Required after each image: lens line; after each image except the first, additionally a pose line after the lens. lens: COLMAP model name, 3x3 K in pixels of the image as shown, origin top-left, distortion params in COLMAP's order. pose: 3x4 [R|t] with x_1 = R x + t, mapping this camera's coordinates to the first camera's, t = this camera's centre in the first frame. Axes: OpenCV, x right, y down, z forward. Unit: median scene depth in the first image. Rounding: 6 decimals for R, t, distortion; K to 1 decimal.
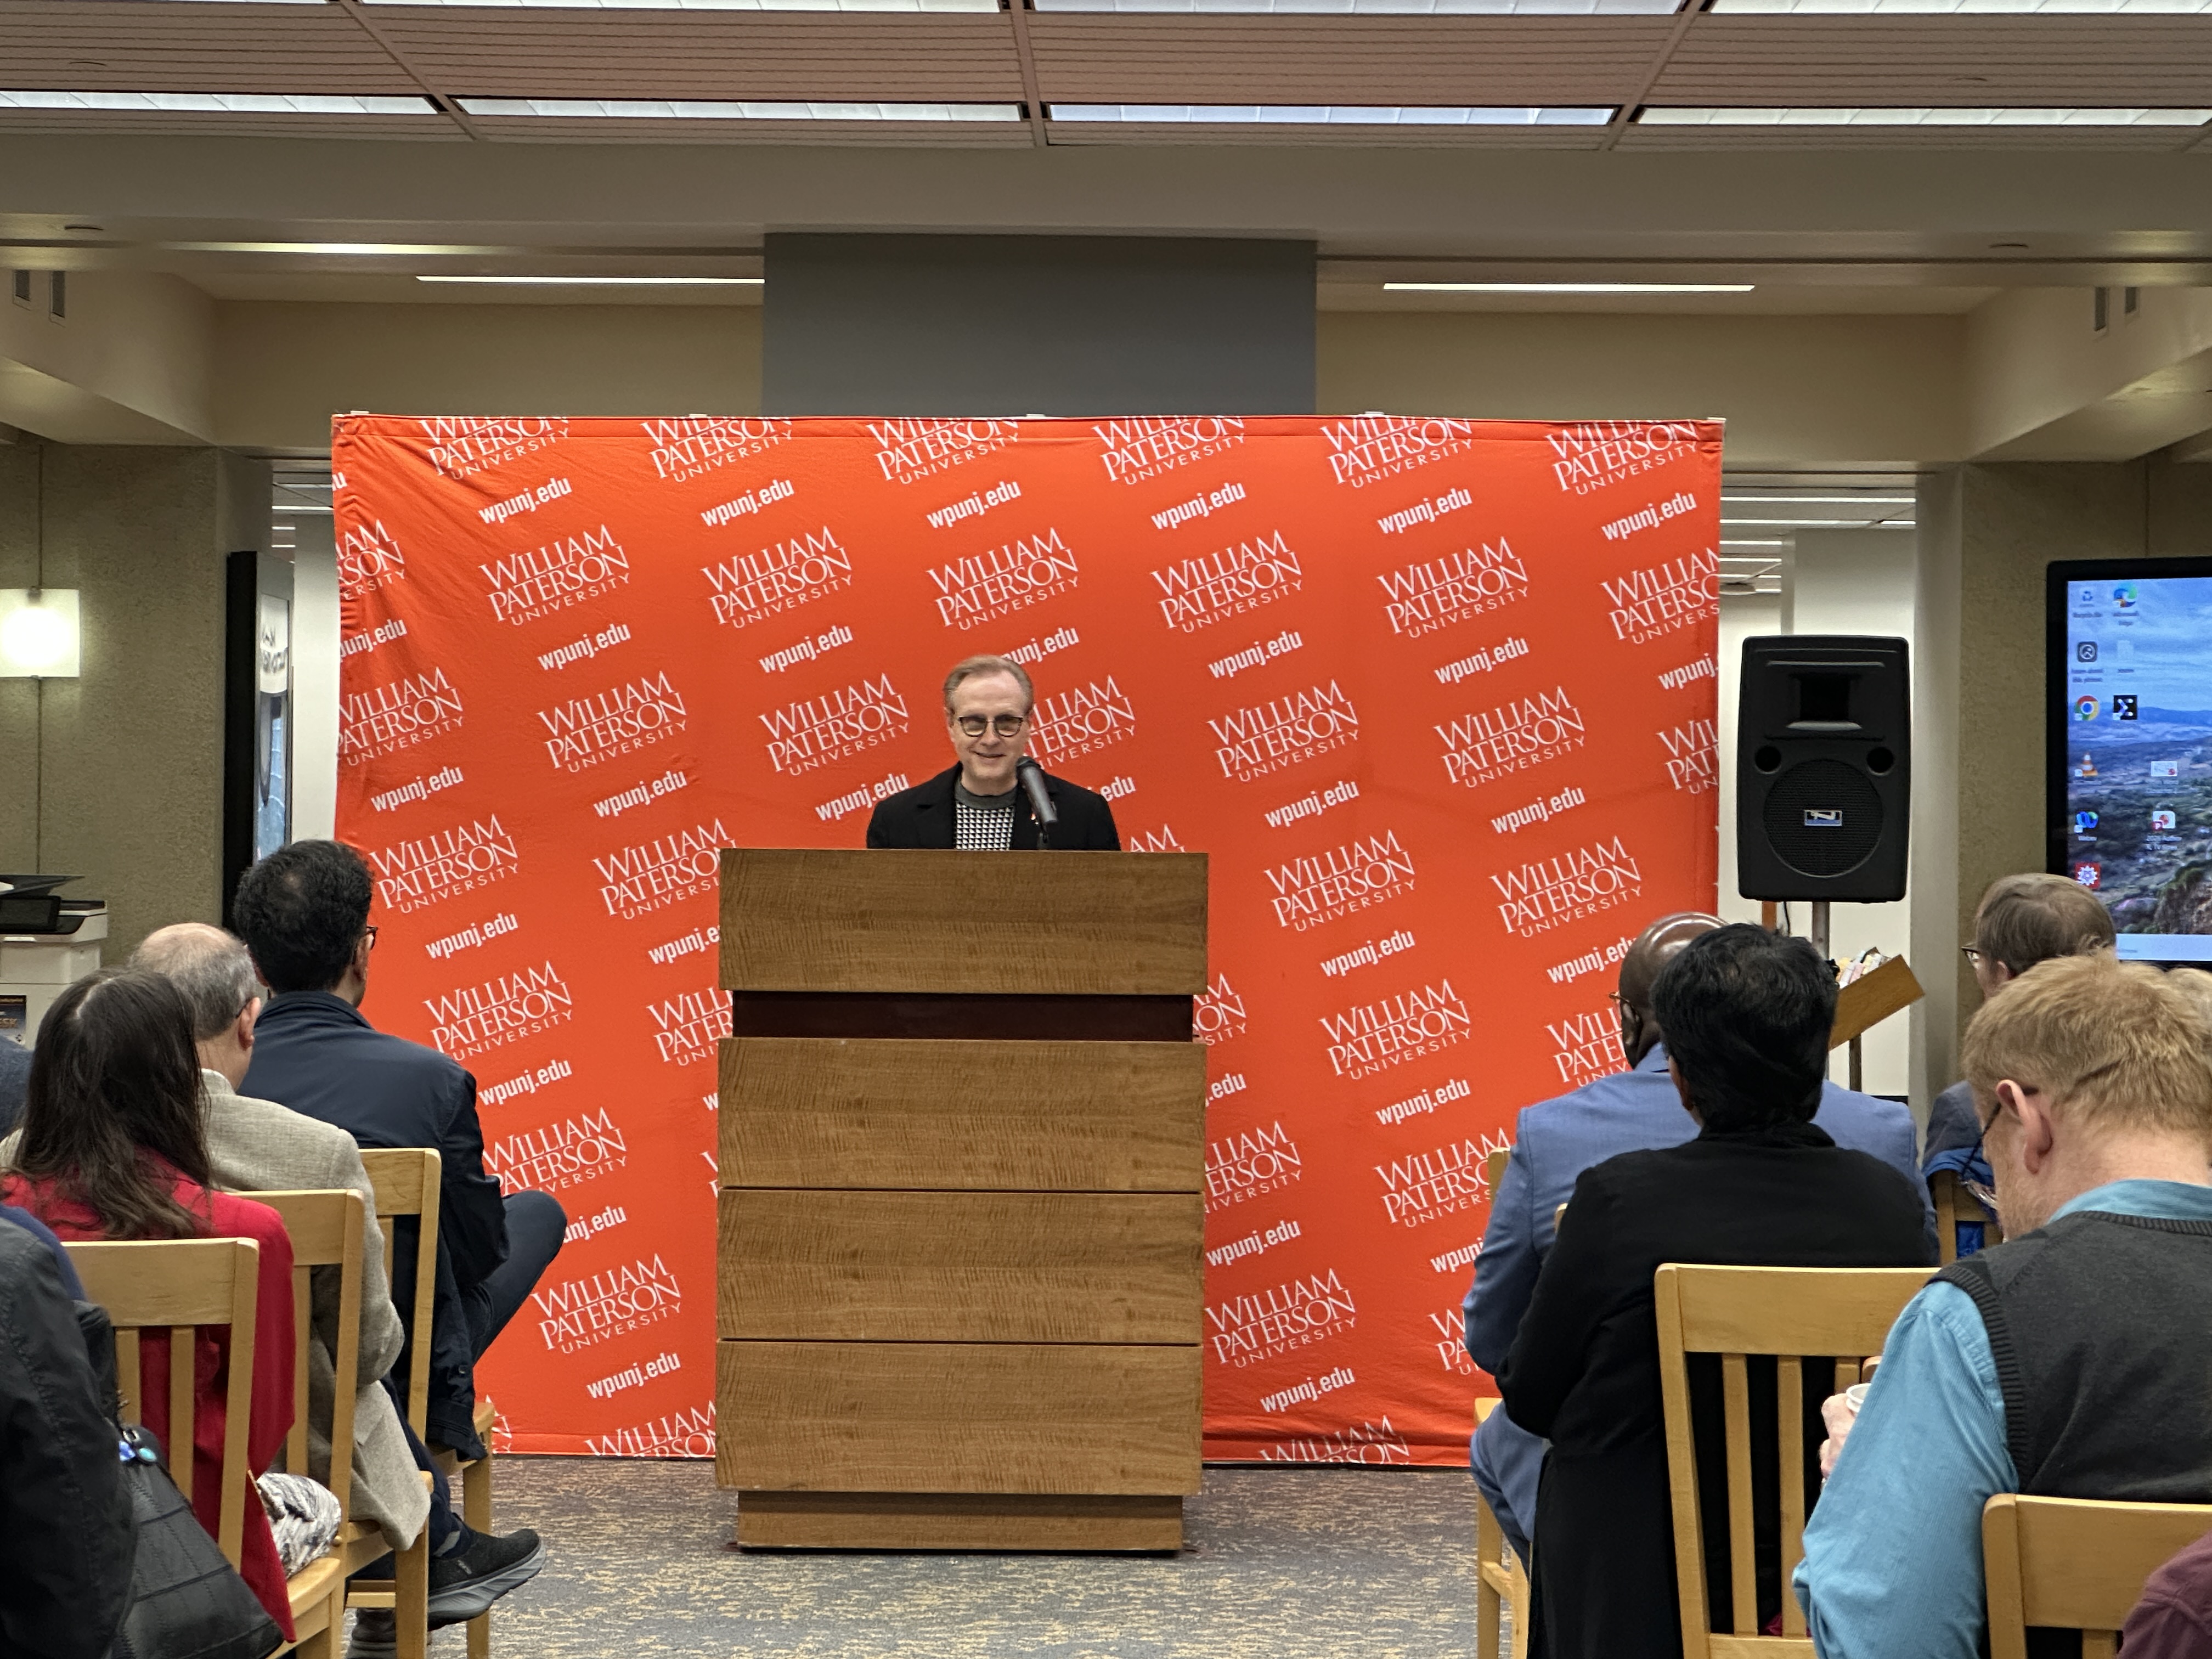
lens RADIAL K [[5613.1, 0, 1106.0], [0, 5613.1, 826.0], [0, 0, 1]] dist [-0.357143, 0.000000]
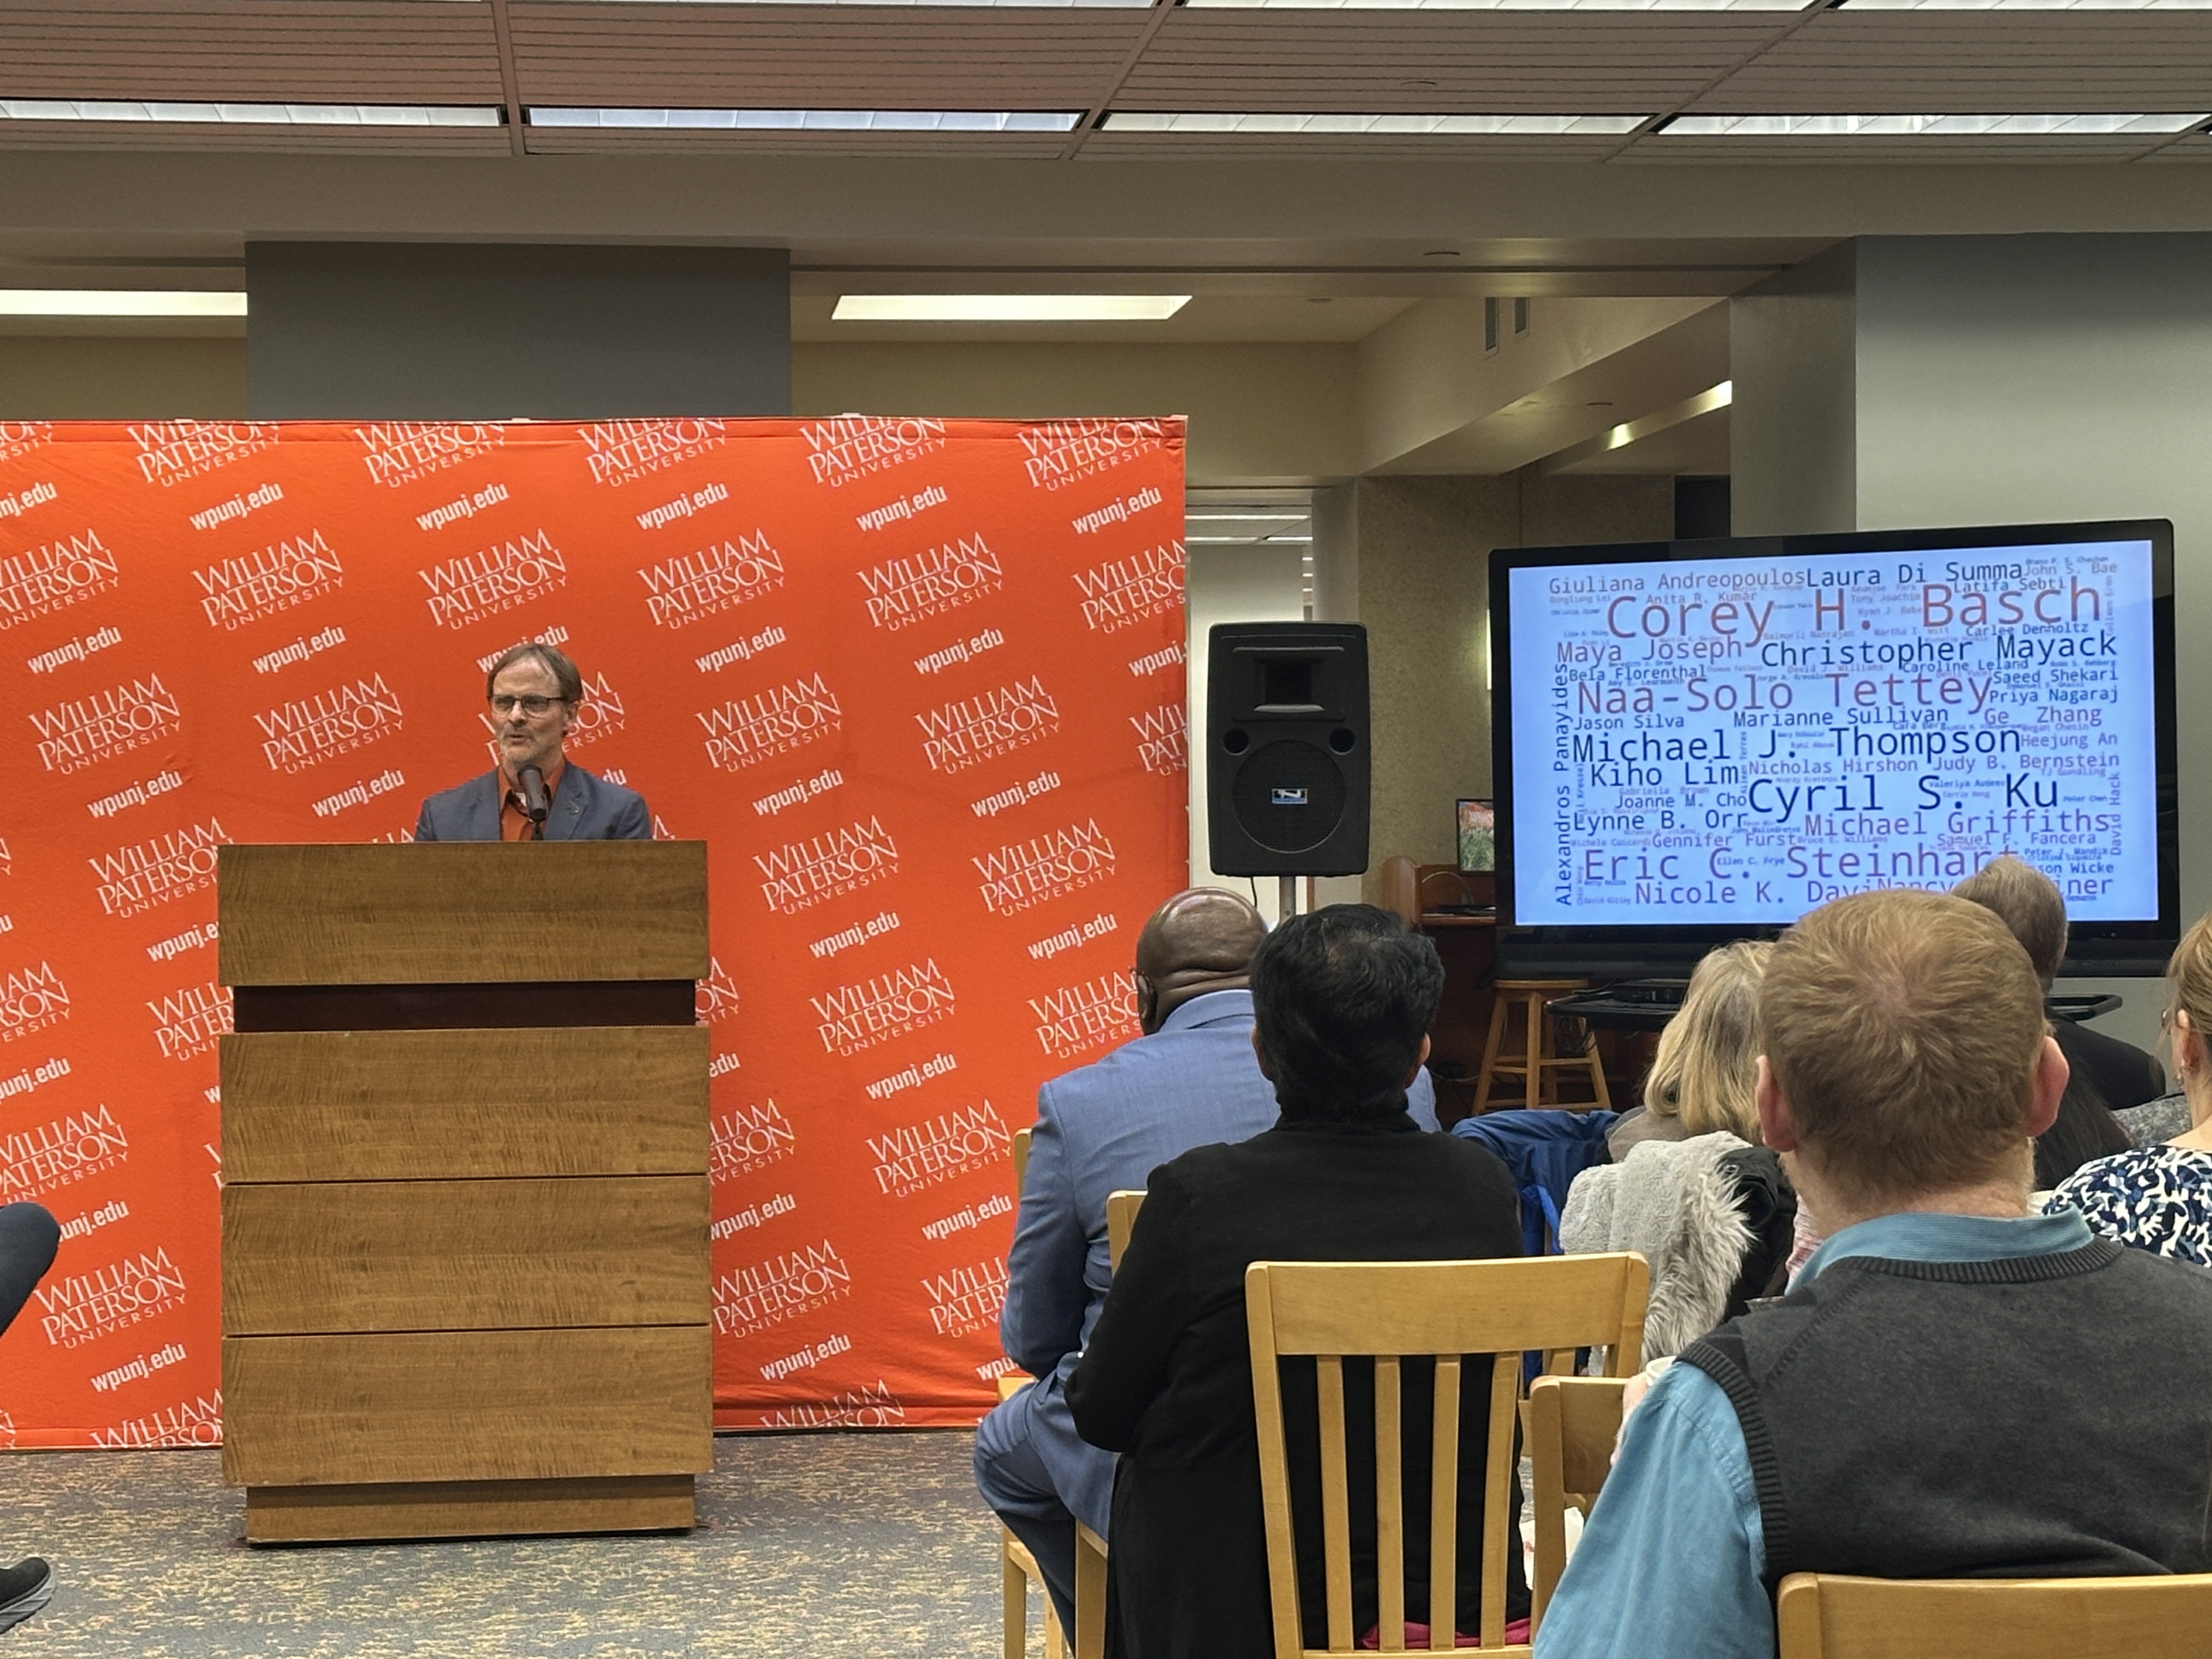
lens RADIAL K [[4787.1, 0, 1203.3], [0, 4787.1, 869.9], [0, 0, 1]] dist [0.055717, 0.000000]
pose [[0.990767, -0.020725, 0.133980, -0.008206], [0.019372, 0.999747, 0.011400, 0.001807], [-0.134182, -0.008699, 0.990918, 0.111798]]
